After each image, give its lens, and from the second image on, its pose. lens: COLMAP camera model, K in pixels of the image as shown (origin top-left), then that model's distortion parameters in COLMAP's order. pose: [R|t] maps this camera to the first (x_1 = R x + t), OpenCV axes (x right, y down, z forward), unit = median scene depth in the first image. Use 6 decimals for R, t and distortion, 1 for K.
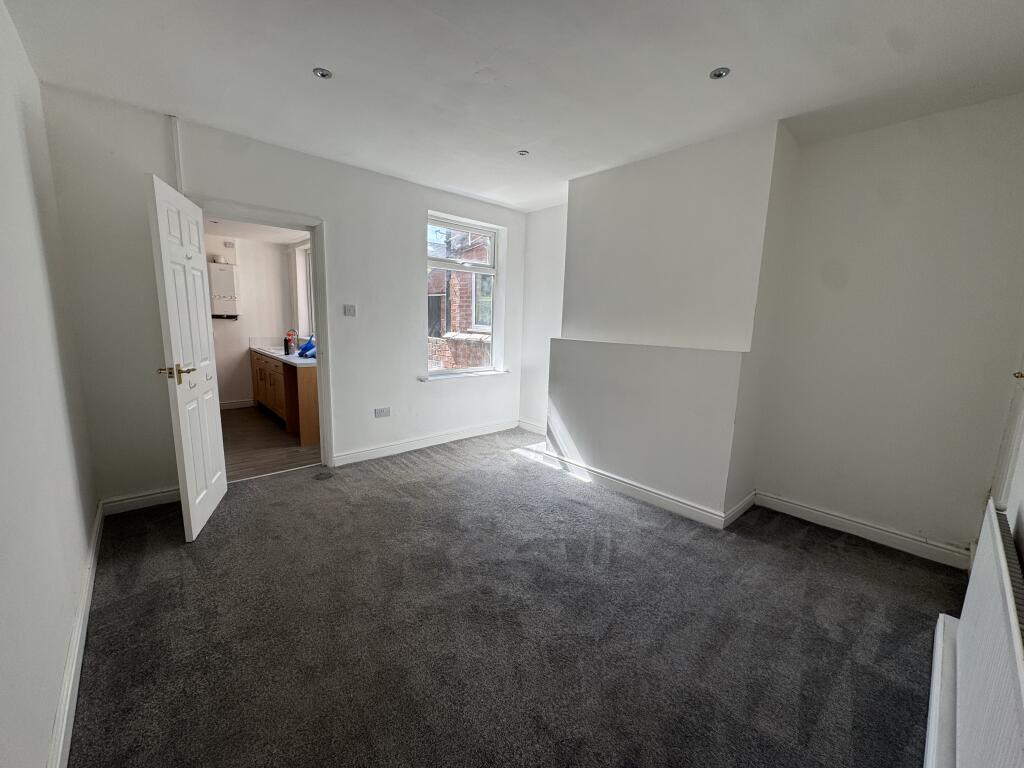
lens RADIAL K [[407.2, 0, 511.3], [0, 407.2, 382.0], [0, 0, 1]] dist [0.000061, -0.000253]
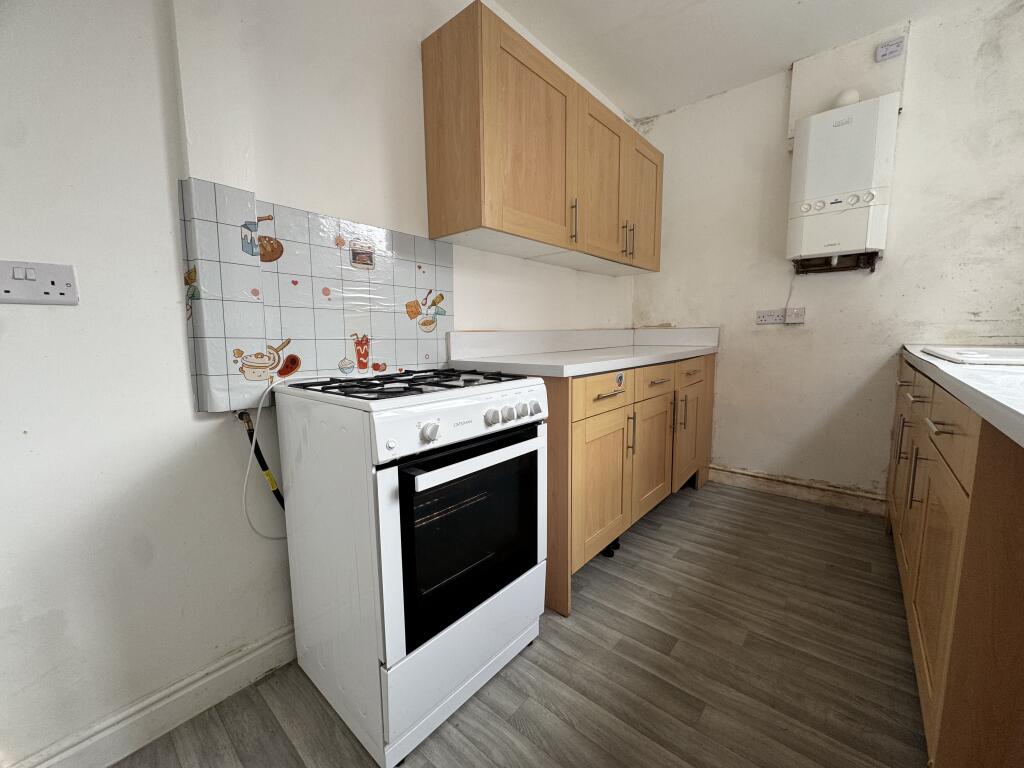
lens RADIAL K [[407.2, 0, 513.0], [0, 407.2, 384.0], [0, 0, 1]] dist [0.000061, -0.000253]
pose [[0.120833, 0.090946, -0.988498, -0.357788], [-0.149455, 0.986110, 0.072457, -0.032923], [0.981358, 0.138981, 0.132747, 0.671178]]
